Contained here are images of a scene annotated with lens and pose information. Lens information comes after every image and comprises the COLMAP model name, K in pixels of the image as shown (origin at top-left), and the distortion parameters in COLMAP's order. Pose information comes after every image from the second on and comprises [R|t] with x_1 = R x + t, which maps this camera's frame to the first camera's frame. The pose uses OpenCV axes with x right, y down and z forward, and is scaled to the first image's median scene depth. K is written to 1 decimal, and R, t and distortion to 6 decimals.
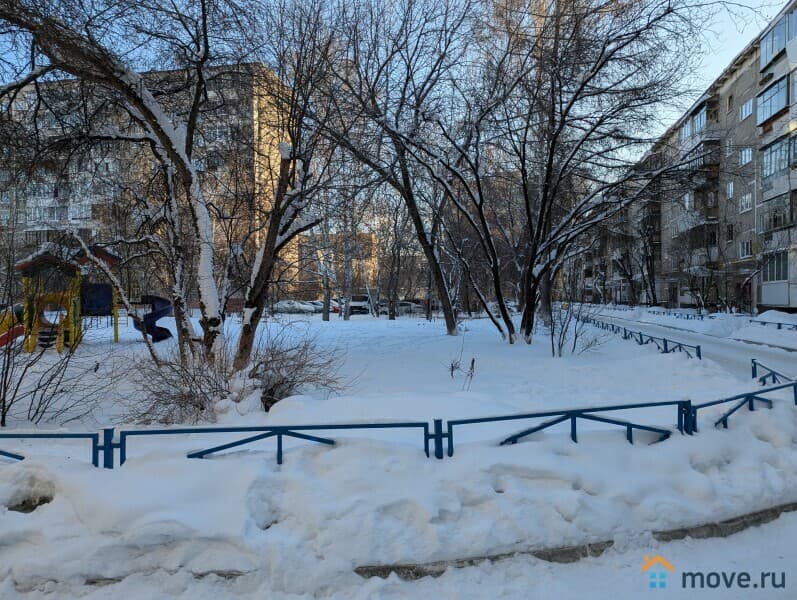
lens RADIAL K [[554.8, 0, 389.9], [0, 554.8, 299.4], [0, 0, 1]] dist [0.065784, -0.050254]
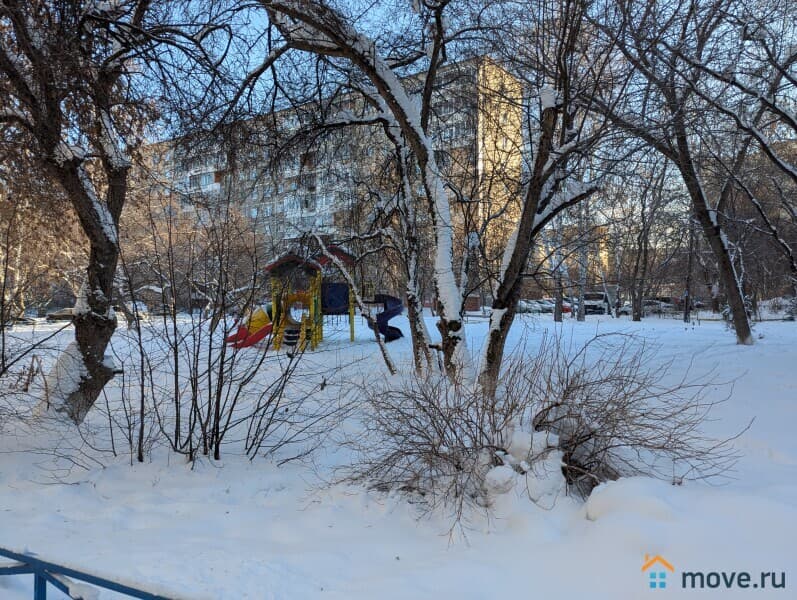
lens RADIAL K [[554.8, 0, 396.4], [0, 554.8, 298.6], [0, 0, 1]] dist [0.065784, -0.050254]
pose [[0.929394, -0.002789, -0.369078, -0.080680], [0.003111, 0.999995, 0.000278, 0.000192], [0.369075, -0.001406, 0.929398, 0.184064]]
